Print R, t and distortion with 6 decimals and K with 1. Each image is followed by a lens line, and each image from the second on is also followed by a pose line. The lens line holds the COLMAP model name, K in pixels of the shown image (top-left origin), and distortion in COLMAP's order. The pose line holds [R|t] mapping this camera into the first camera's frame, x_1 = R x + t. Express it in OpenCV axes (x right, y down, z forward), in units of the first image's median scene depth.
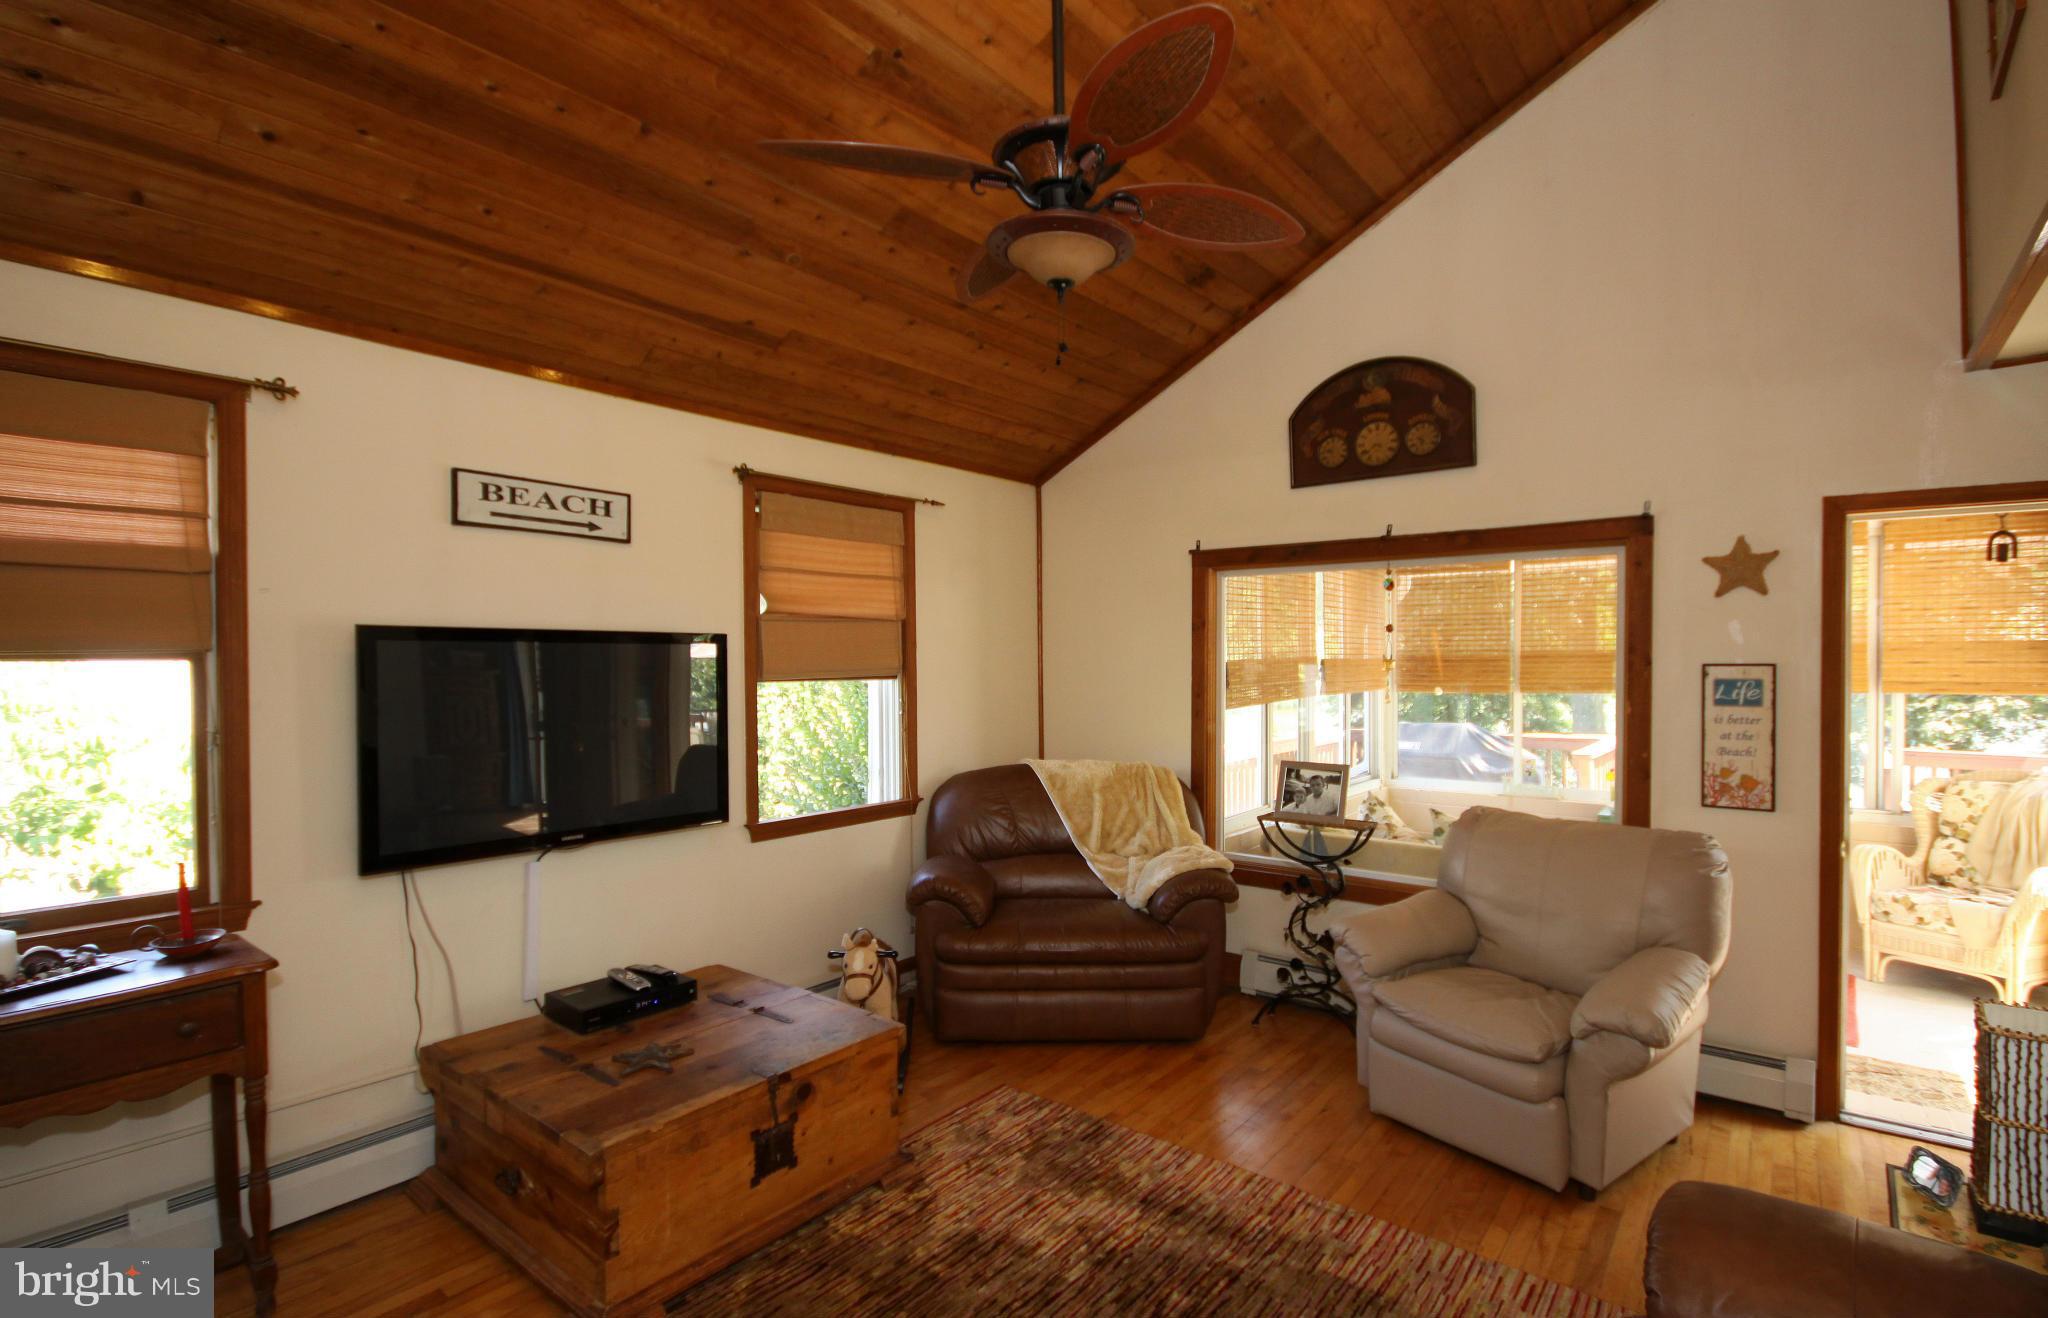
lens RADIAL K [[974.5, 0, 1043.8], [0, 974.5, 676.8], [0, 0, 1]] dist [0.002368, 0.000359]
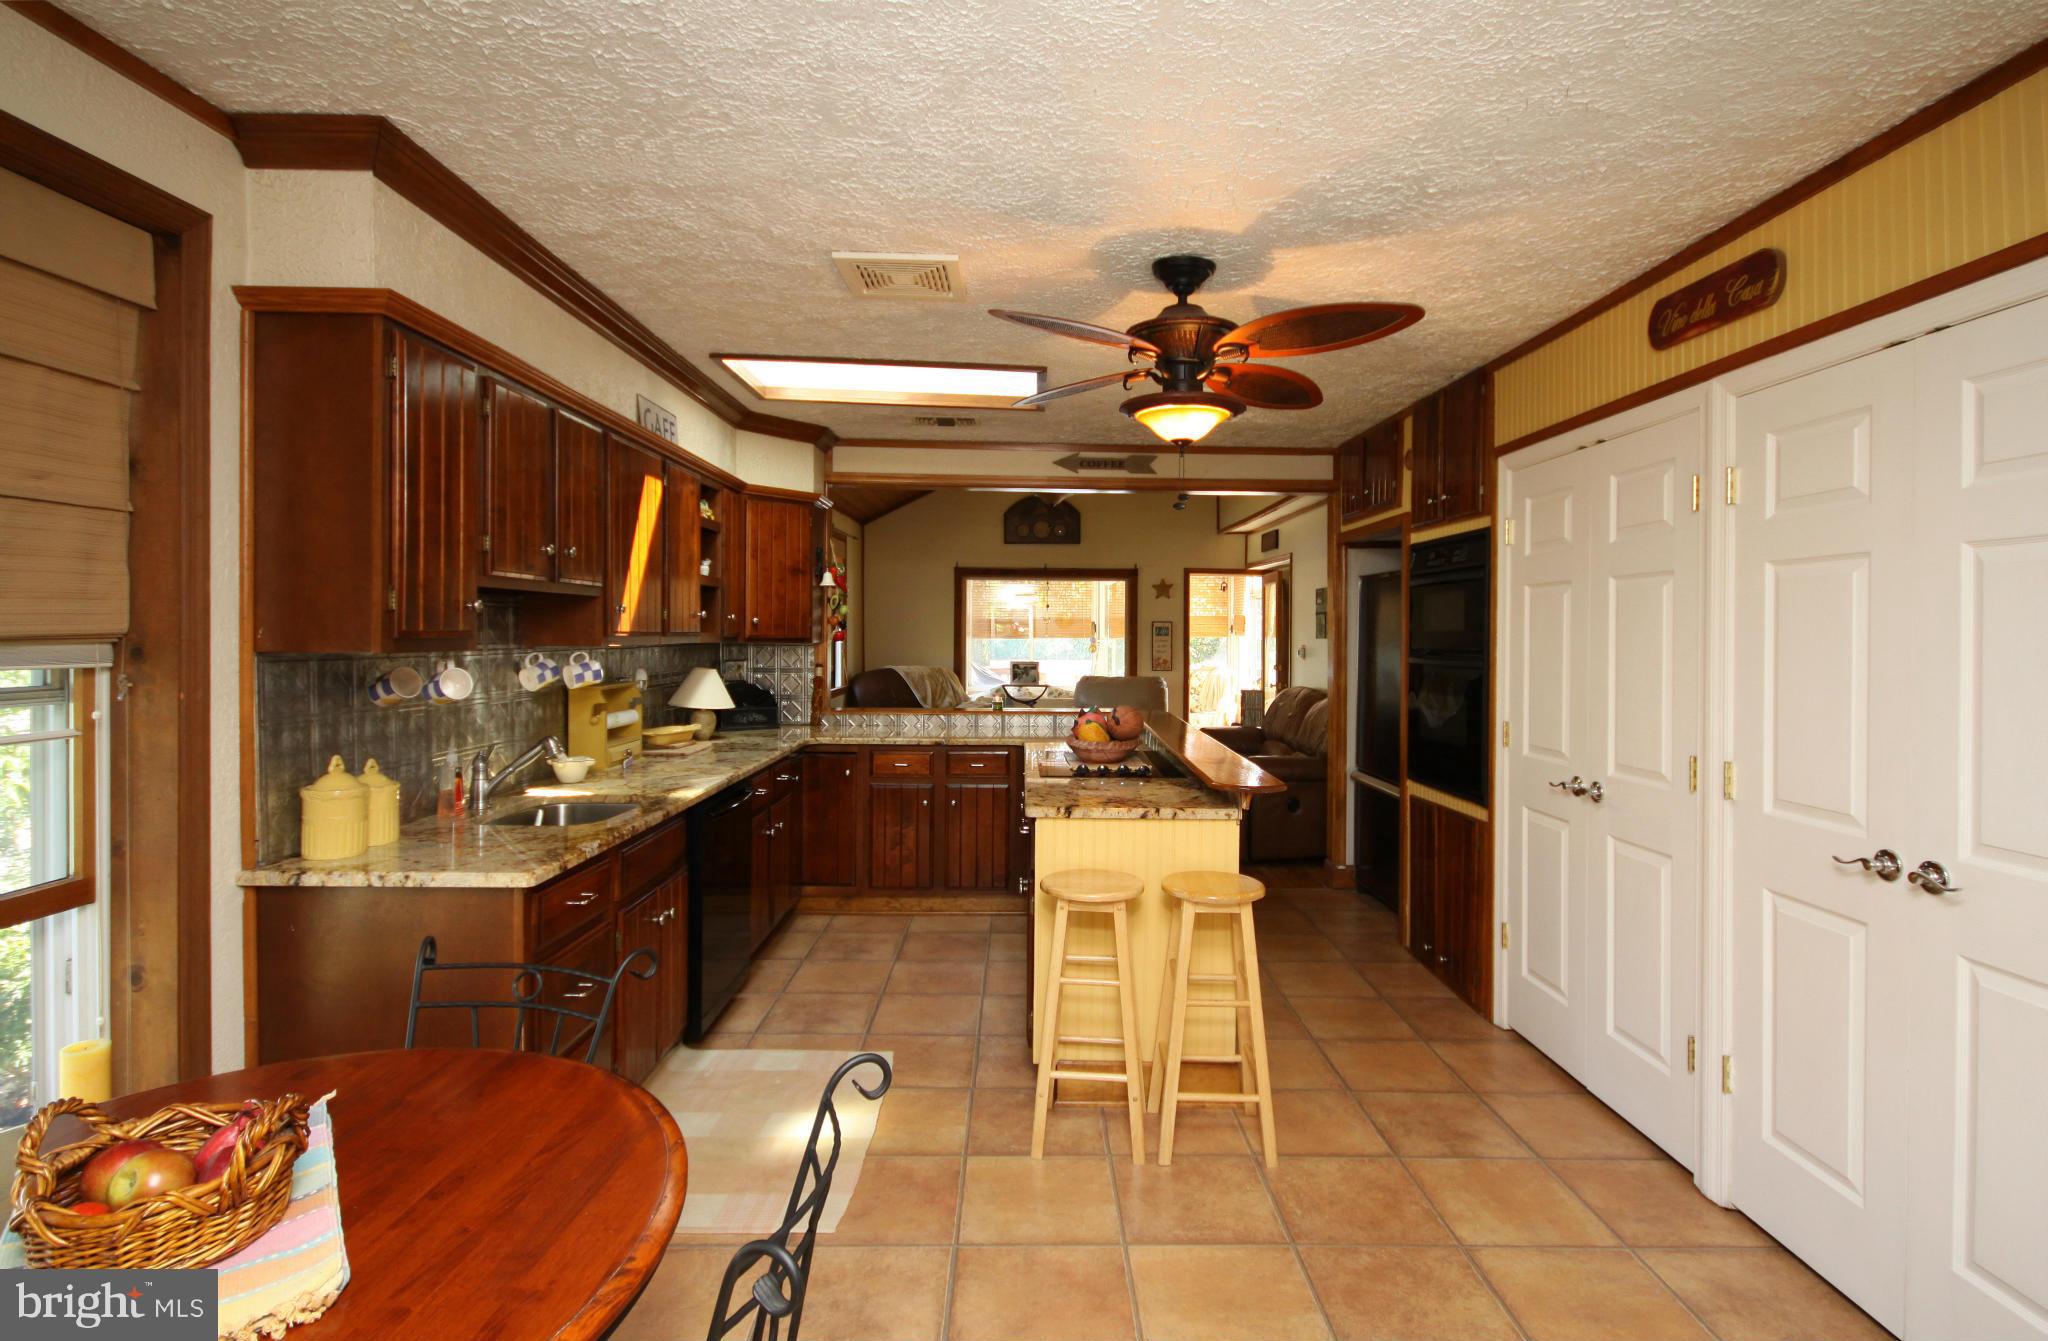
lens RADIAL K [[995.3, 0, 1023.9], [0, 995.3, 638.5], [0, 0, 1]] dist [-0.003573, -0.000913]
pose [[0.787246, 0.003688, 0.616628, -1.276619], [0.000989, 0.999973, -0.007245, 0.051051], [-0.616638, 0.006313, 0.787222, -0.963496]]
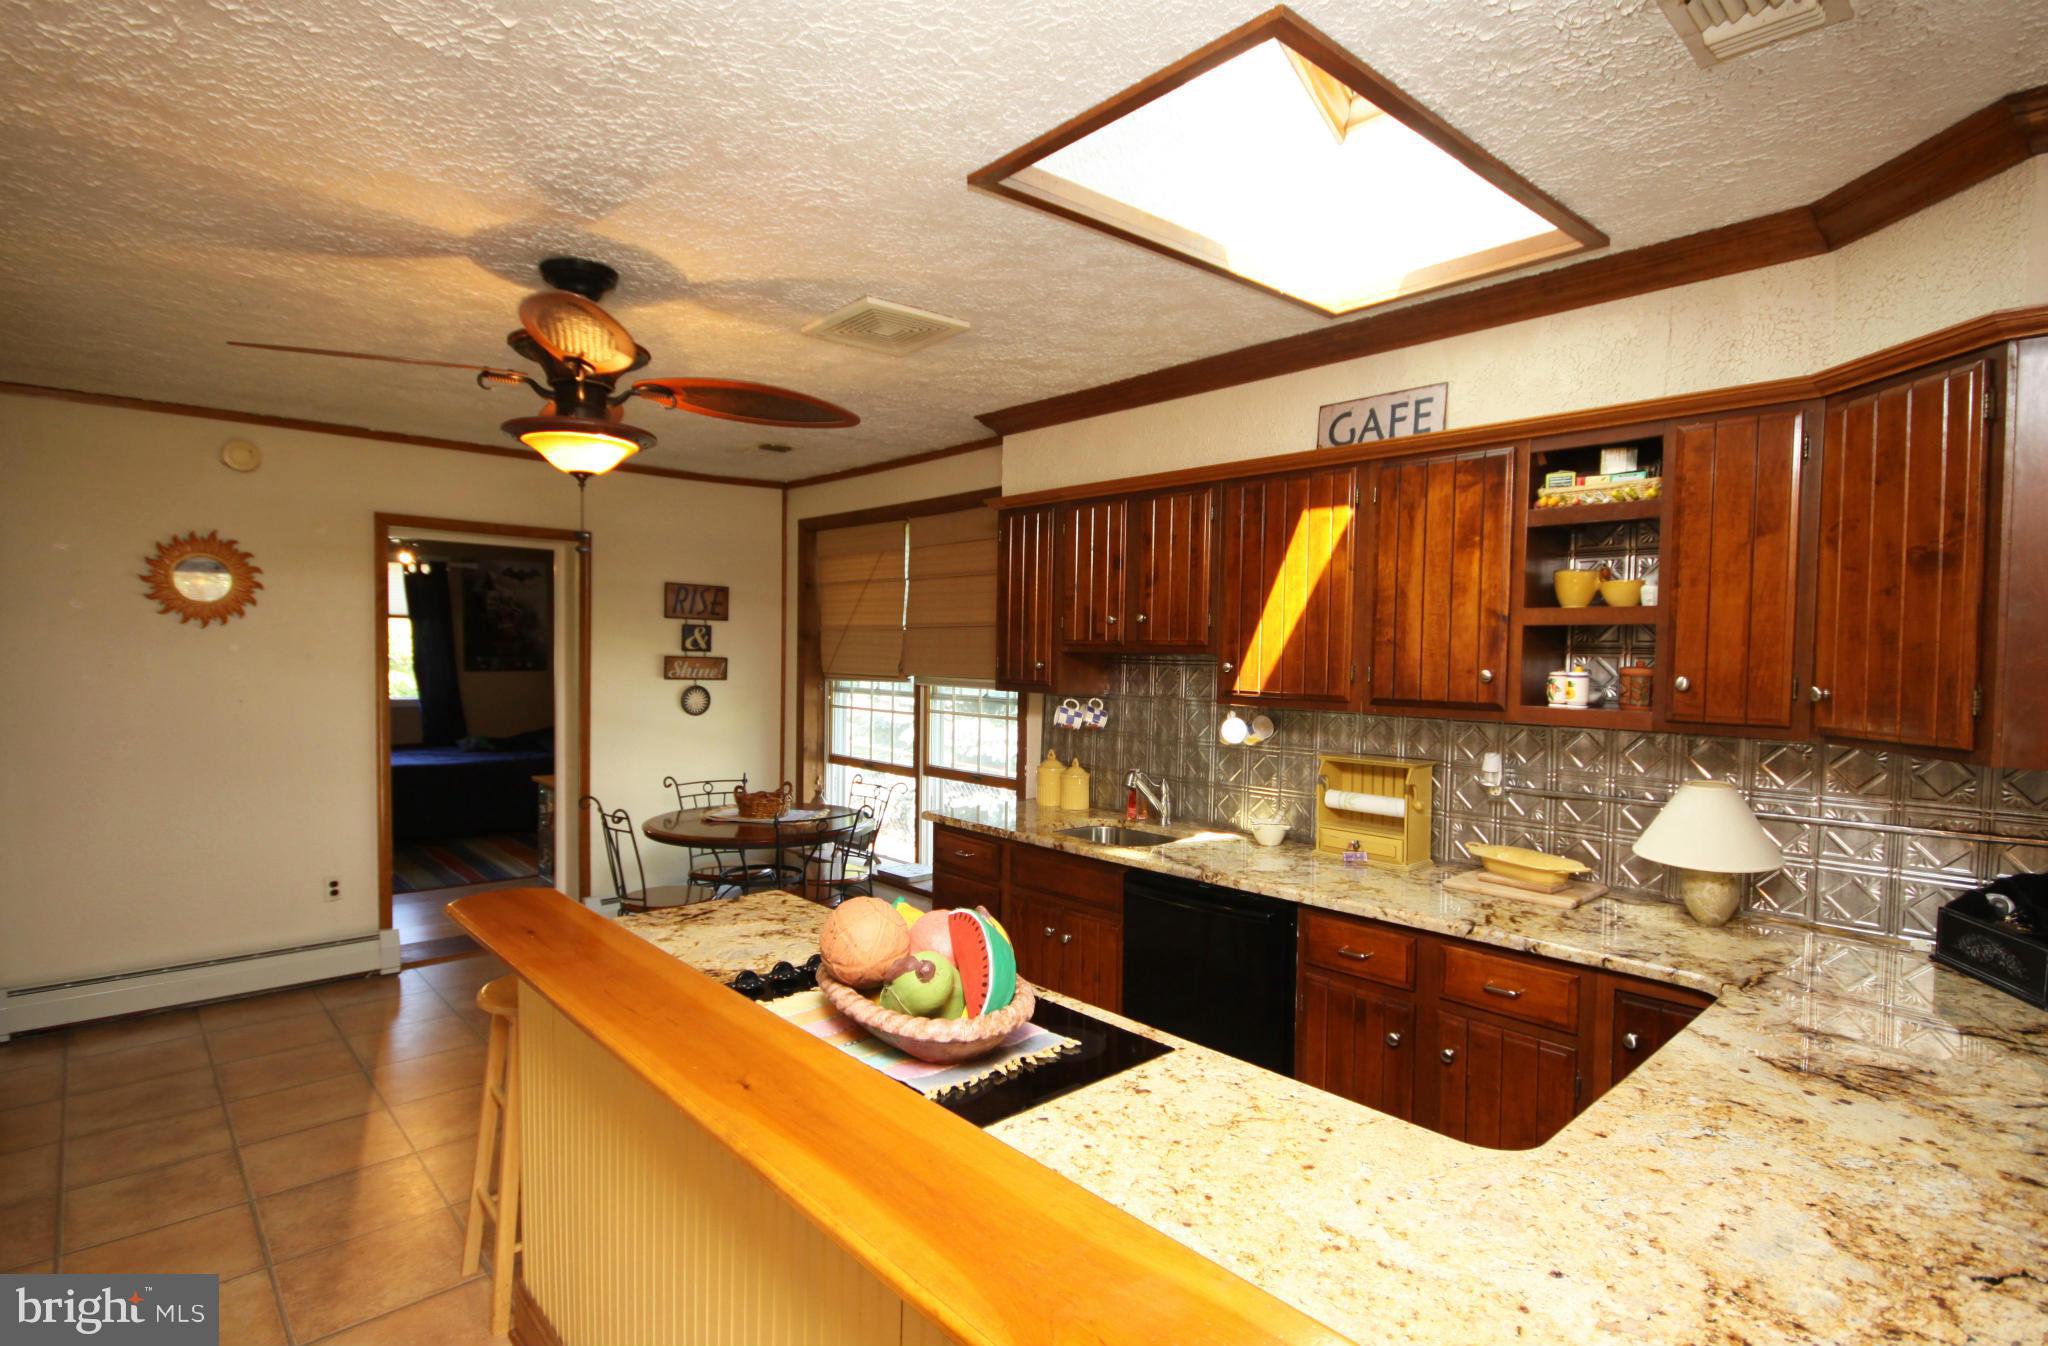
lens RADIAL K [[1009.2, 0, 1031.2], [0, 1009.2, 694.3], [0, 0, 1]] dist [0.000038, -0.000841]
pose [[-0.164207, 0.042473, -0.985511, -0.168863], [-0.028688, 0.998444, 0.047810, 0.006227], [0.986009, 0.036124, -0.162733, -0.094232]]
